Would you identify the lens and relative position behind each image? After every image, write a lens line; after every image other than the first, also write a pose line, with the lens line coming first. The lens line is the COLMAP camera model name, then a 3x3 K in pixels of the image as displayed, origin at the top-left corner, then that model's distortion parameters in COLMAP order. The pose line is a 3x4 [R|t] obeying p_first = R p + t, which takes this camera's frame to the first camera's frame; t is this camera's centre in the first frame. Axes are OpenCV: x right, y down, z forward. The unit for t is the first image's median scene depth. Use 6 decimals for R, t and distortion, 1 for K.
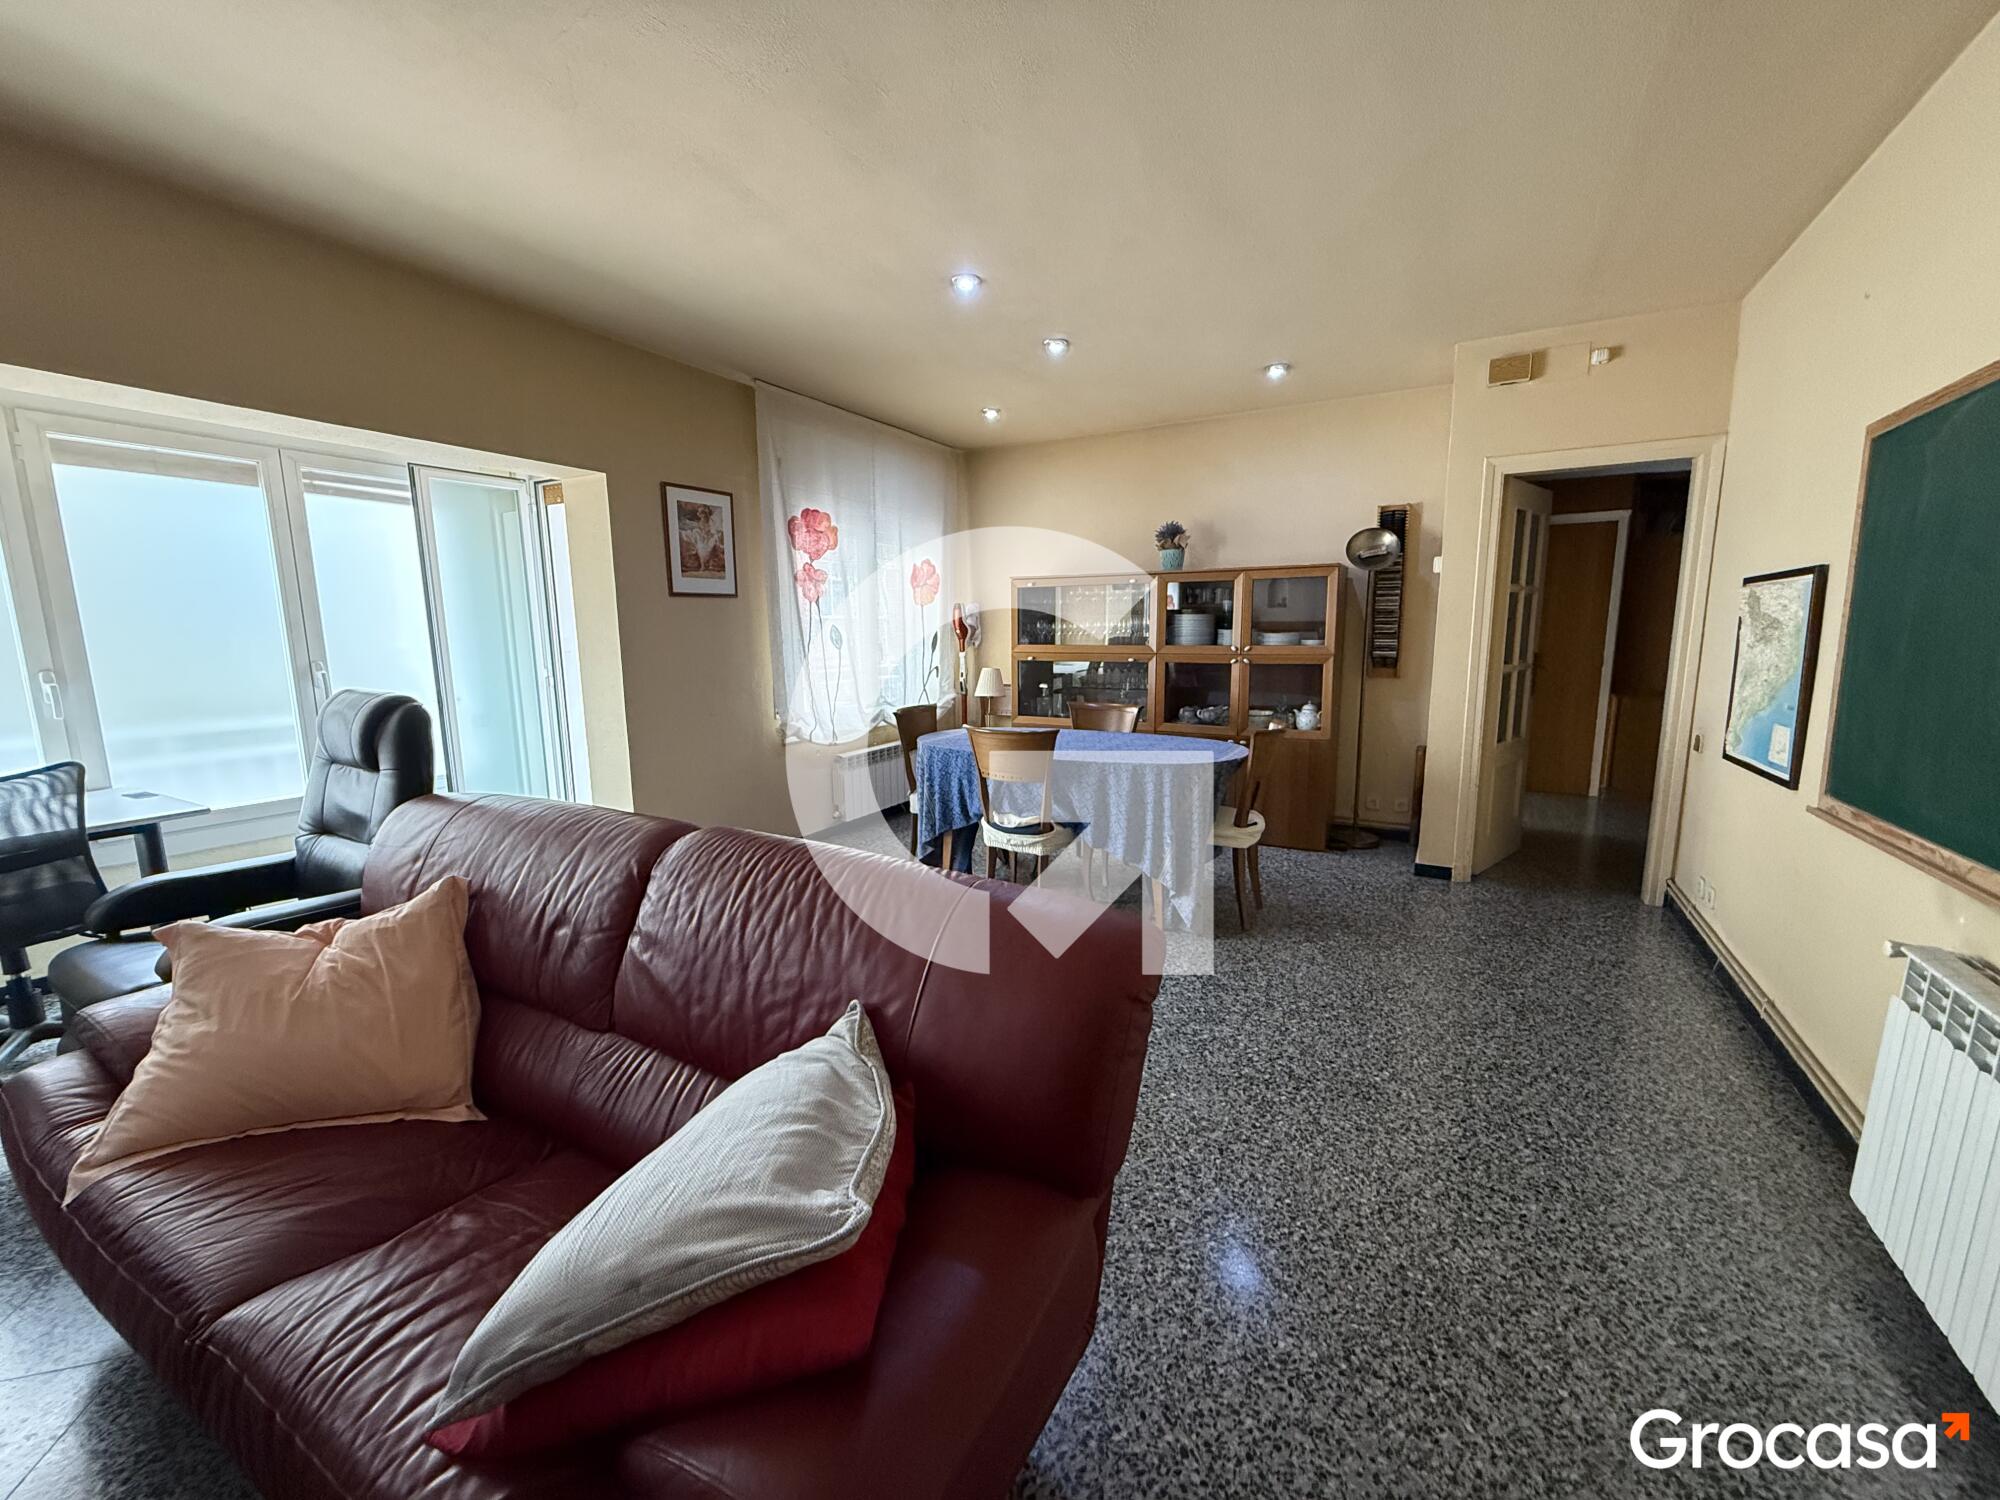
lens RADIAL K [[795.3, 0, 1000.1], [0, 795.3, 752.7], [0, 0, 1]] dist [0.000324, -0.000169]
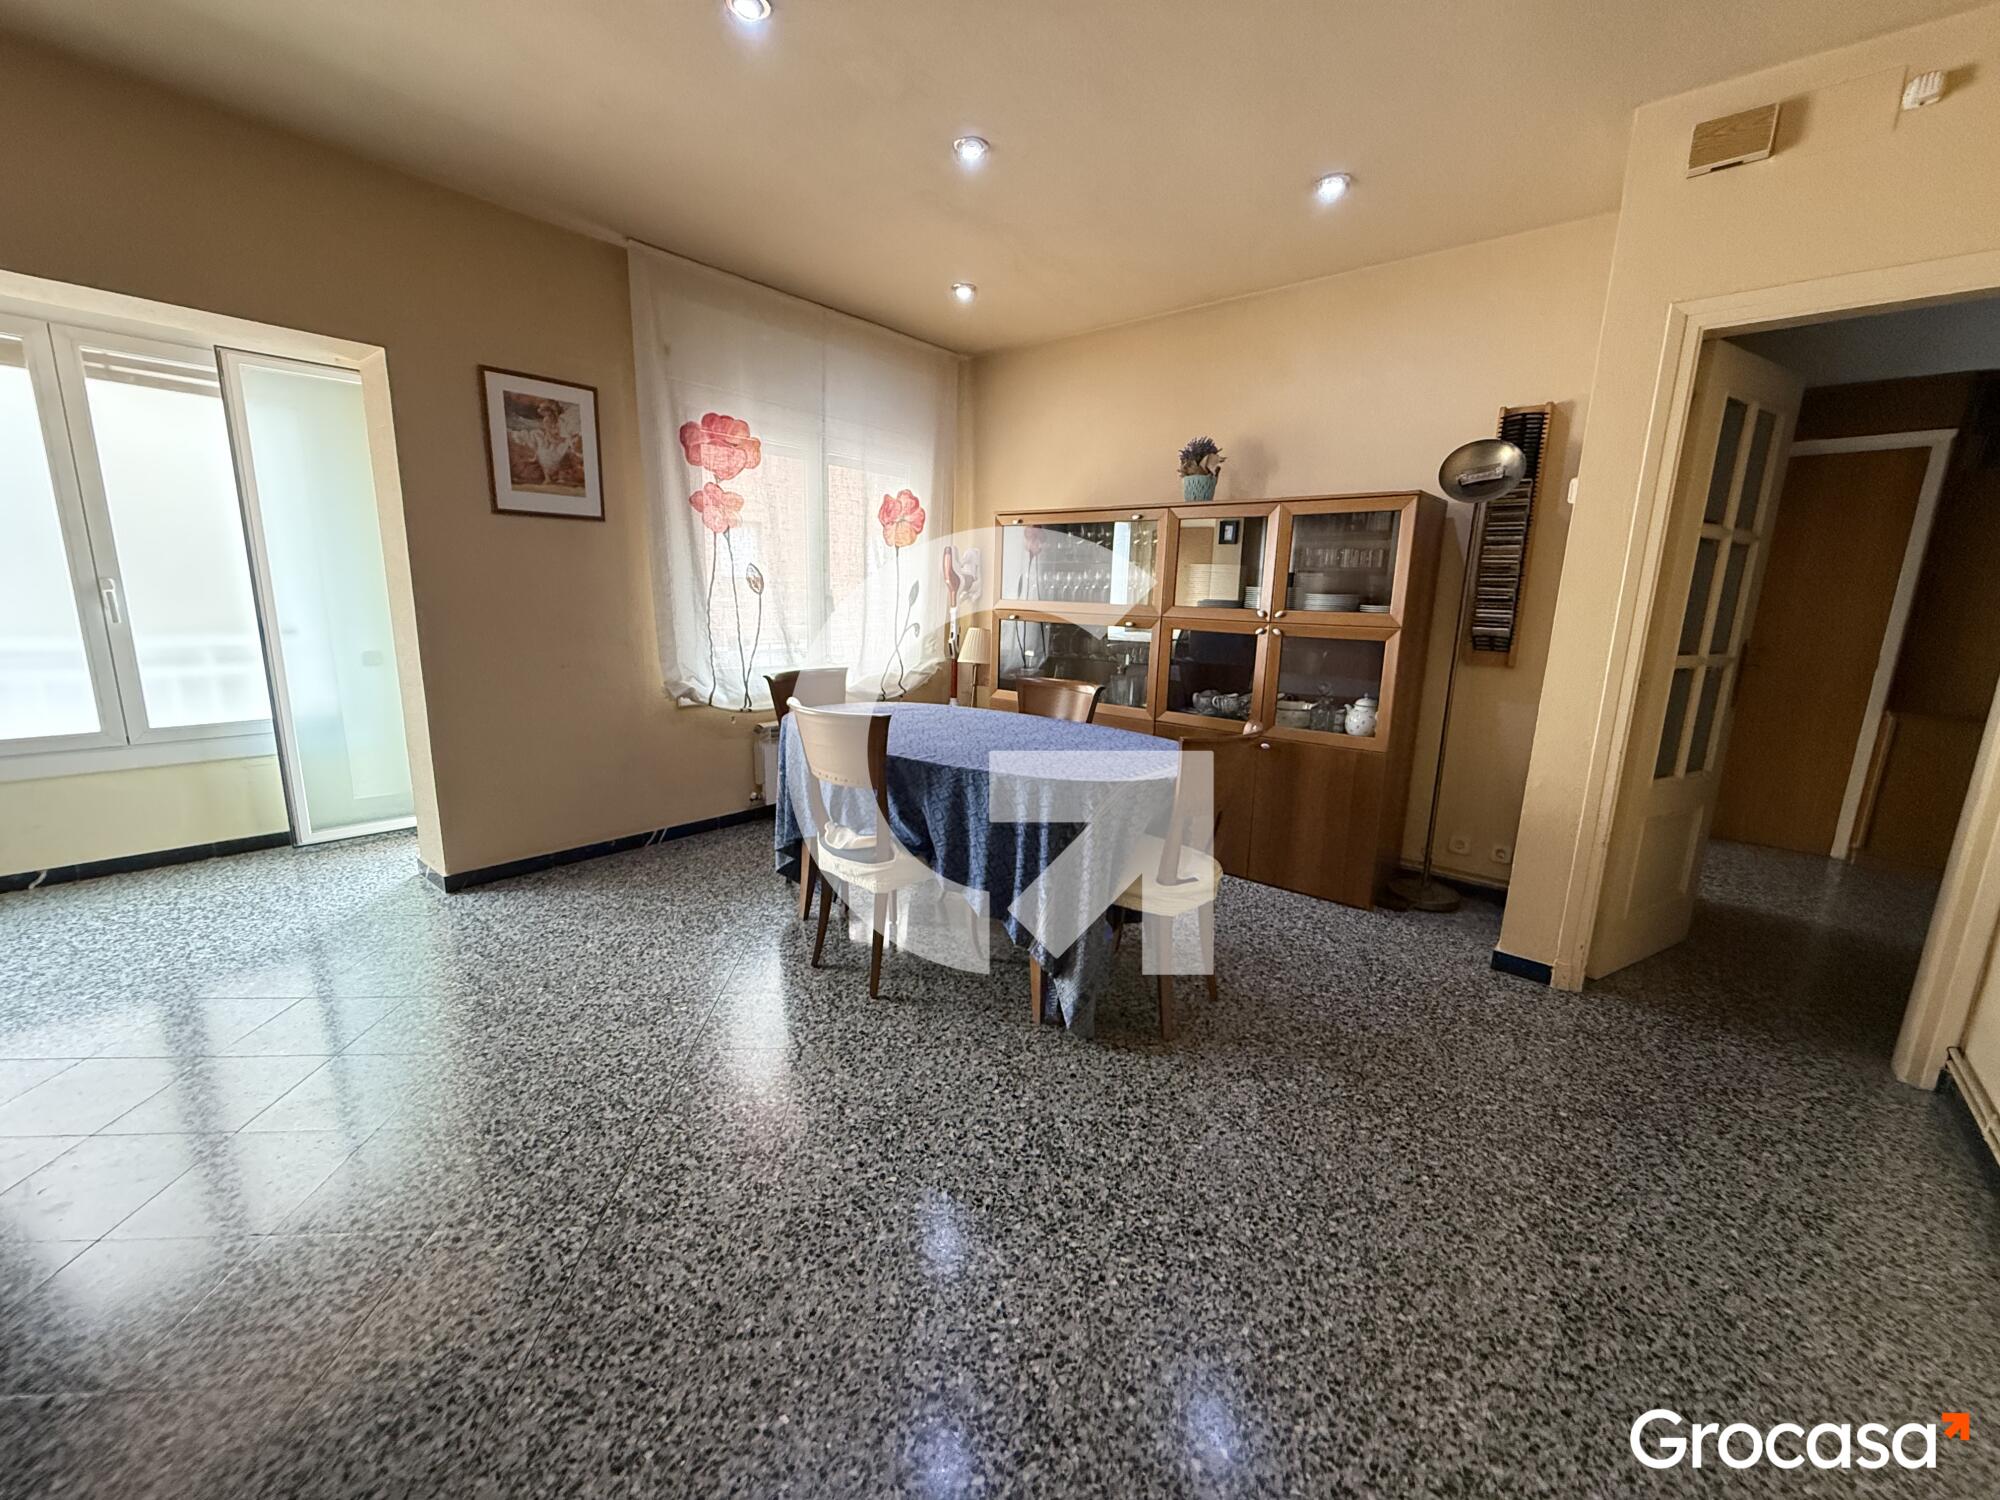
lens RADIAL K [[795.3, 0, 999.7], [0, 795.3, 753.4], [0, 0, 1]] dist [0.000324, -0.000169]
pose [[0.979663, 0.075798, -0.185783, 0.232868], [-0.067659, 0.996466, 0.049772, -0.029009], [0.188899, -0.036190, 0.981330, 0.284324]]
